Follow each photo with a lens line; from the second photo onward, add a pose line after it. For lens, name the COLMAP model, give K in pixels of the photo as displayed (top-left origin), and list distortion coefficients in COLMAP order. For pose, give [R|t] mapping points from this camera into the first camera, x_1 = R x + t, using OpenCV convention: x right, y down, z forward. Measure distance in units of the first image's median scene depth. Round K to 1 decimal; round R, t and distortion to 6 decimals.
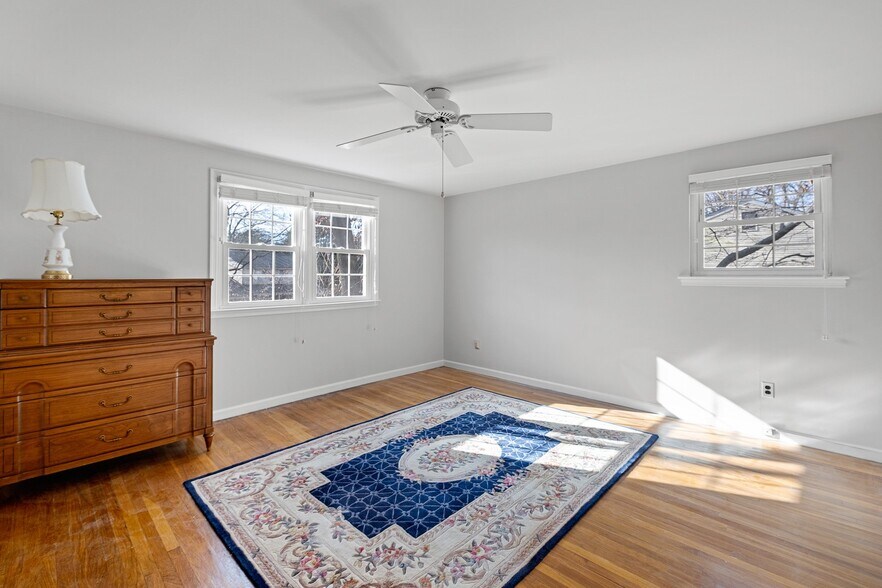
lens RADIAL K [[384.9, 0, 436.5], [0, 384.9, 270.8], [0, 0, 1]] dist [0.003735, -0.000403]
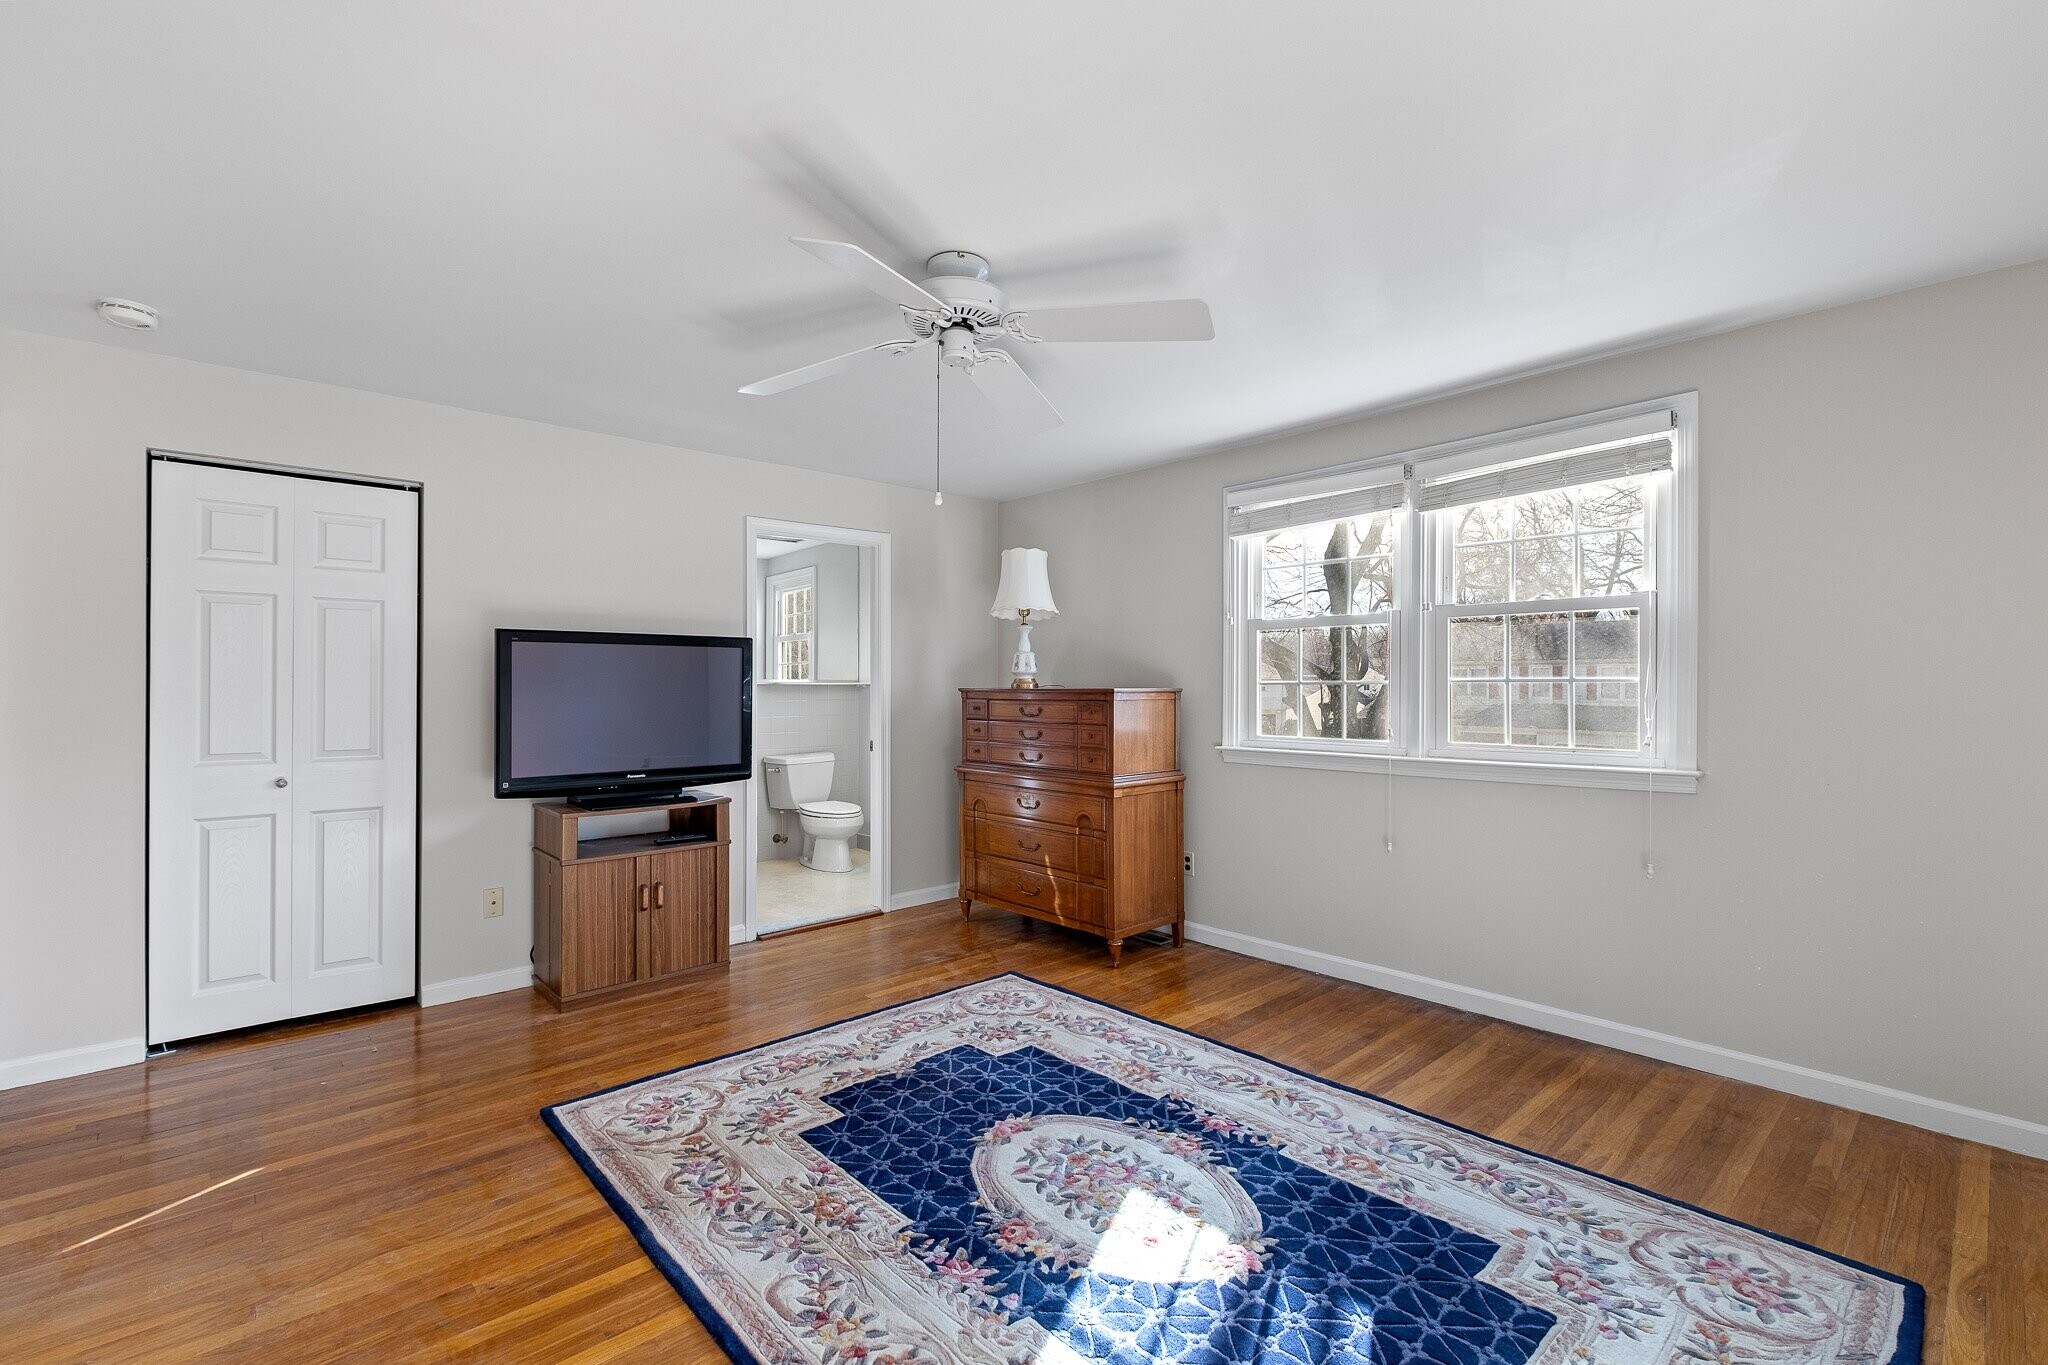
lens RADIAL K [[893.7, 0, 1023.2], [0, 893.7, 690.6], [0, 0, 1]] dist [0.003735, -0.000403]
pose [[-0.057597, 0.003289, -0.998334, 0.921313], [0.013301, 0.999908, 0.002527, 0.019916], [0.998251, -0.013134, -0.057636, 1.034838]]
